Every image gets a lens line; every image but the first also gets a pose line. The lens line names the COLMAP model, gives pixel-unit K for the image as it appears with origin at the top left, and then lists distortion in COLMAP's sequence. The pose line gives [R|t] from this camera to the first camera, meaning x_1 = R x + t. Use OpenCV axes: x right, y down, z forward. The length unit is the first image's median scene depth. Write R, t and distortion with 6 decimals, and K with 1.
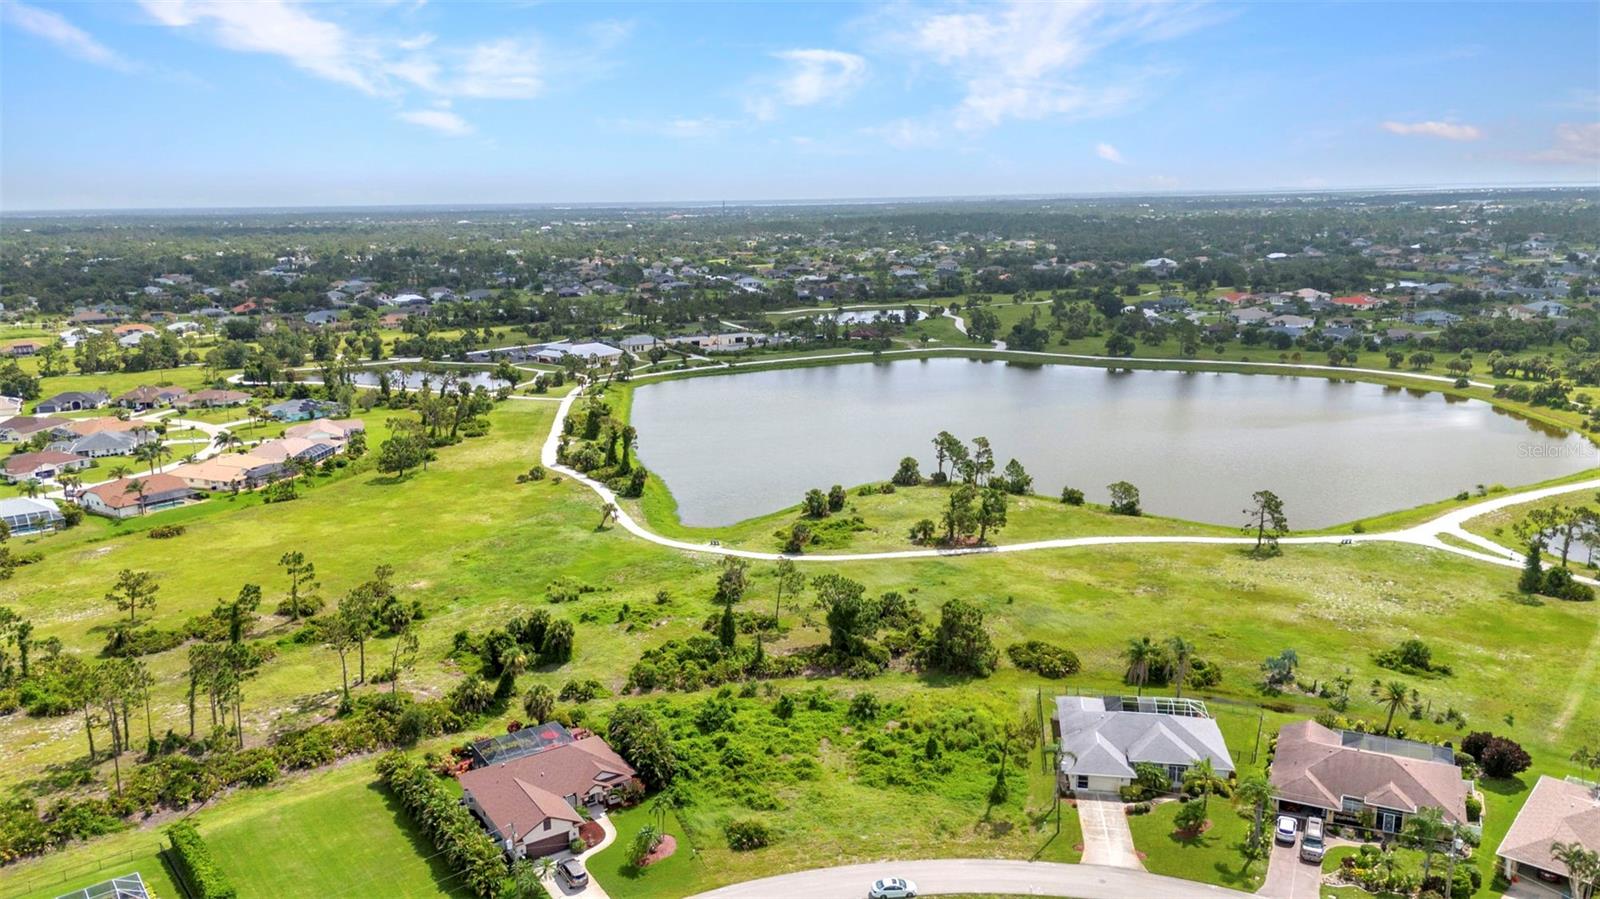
lens RADIAL K [[1172.2, 0, 800.0], [0, 1172.2, 453.5], [0, 0, 1]] dist [0.075124, -0.068995]
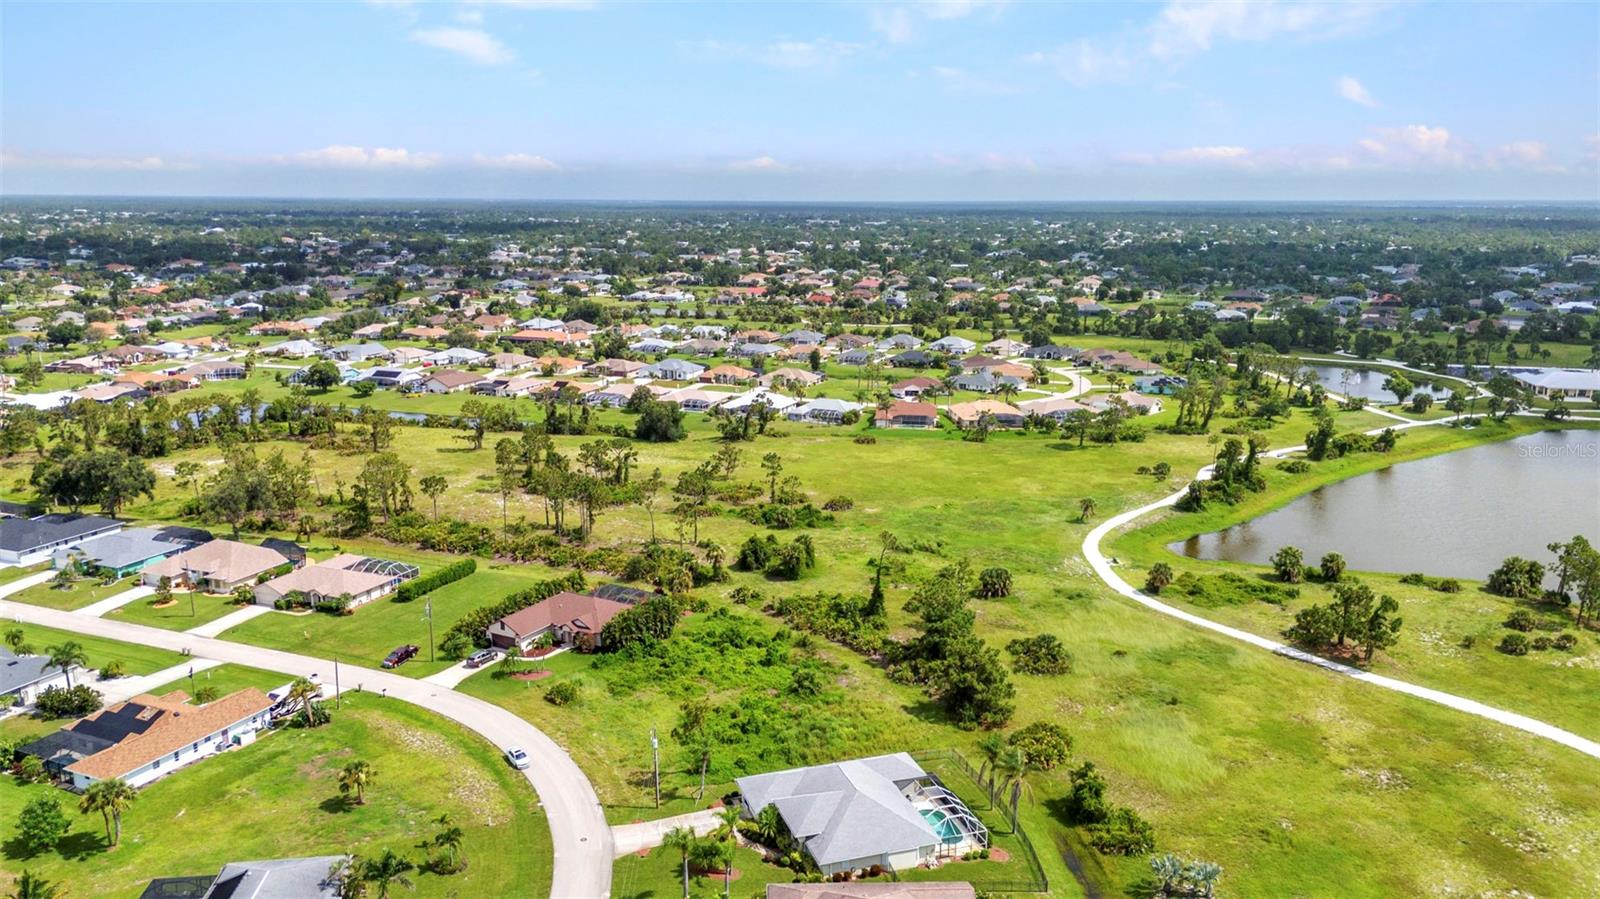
lens RADIAL K [[1172.2, 0, 800.0], [0, 1172.2, 453.5], [0, 0, 1]] dist [0.075124, -0.068995]
pose [[0.467198, 0.208025, -0.859332, 0.804761], [-0.201434, 0.971410, 0.125642, -0.099122], [0.860901, 0.114399, 0.495744, 0.411202]]
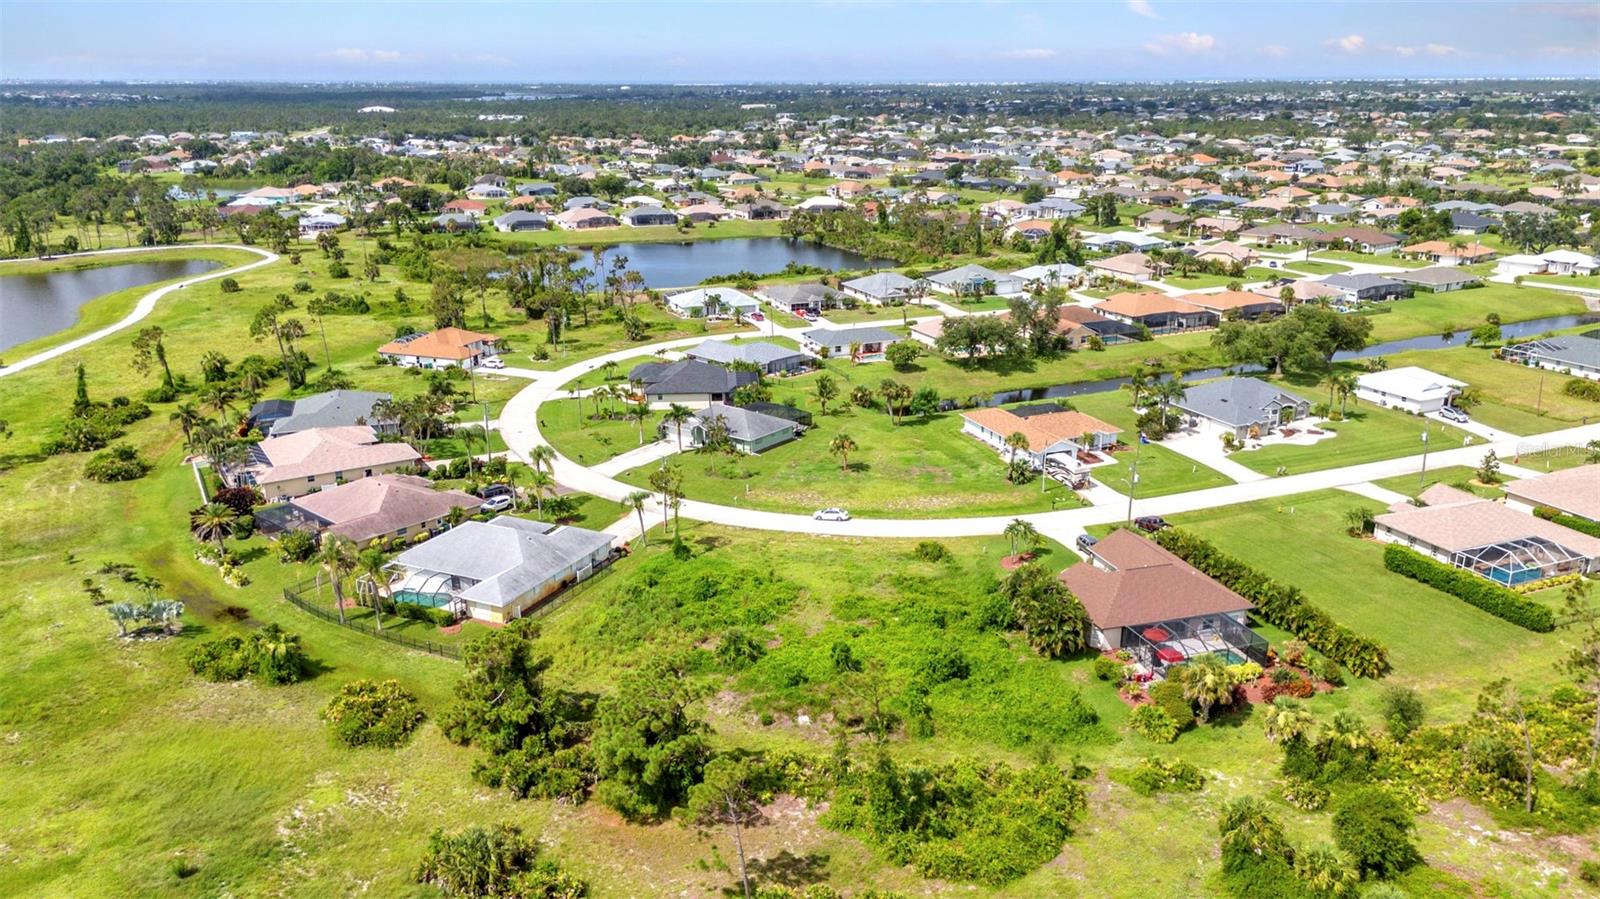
lens RADIAL K [[1168.4, 0, 799.9], [0, 1168.4, 465.2], [0, 0, 1]] dist [0.069888, -0.060750]
pose [[-0.960557, -0.066659, 0.269977, -0.154430], [0.079474, 0.864548, 0.496226, -0.212431], [-0.266486, 0.498109, -0.825150, 1.370595]]
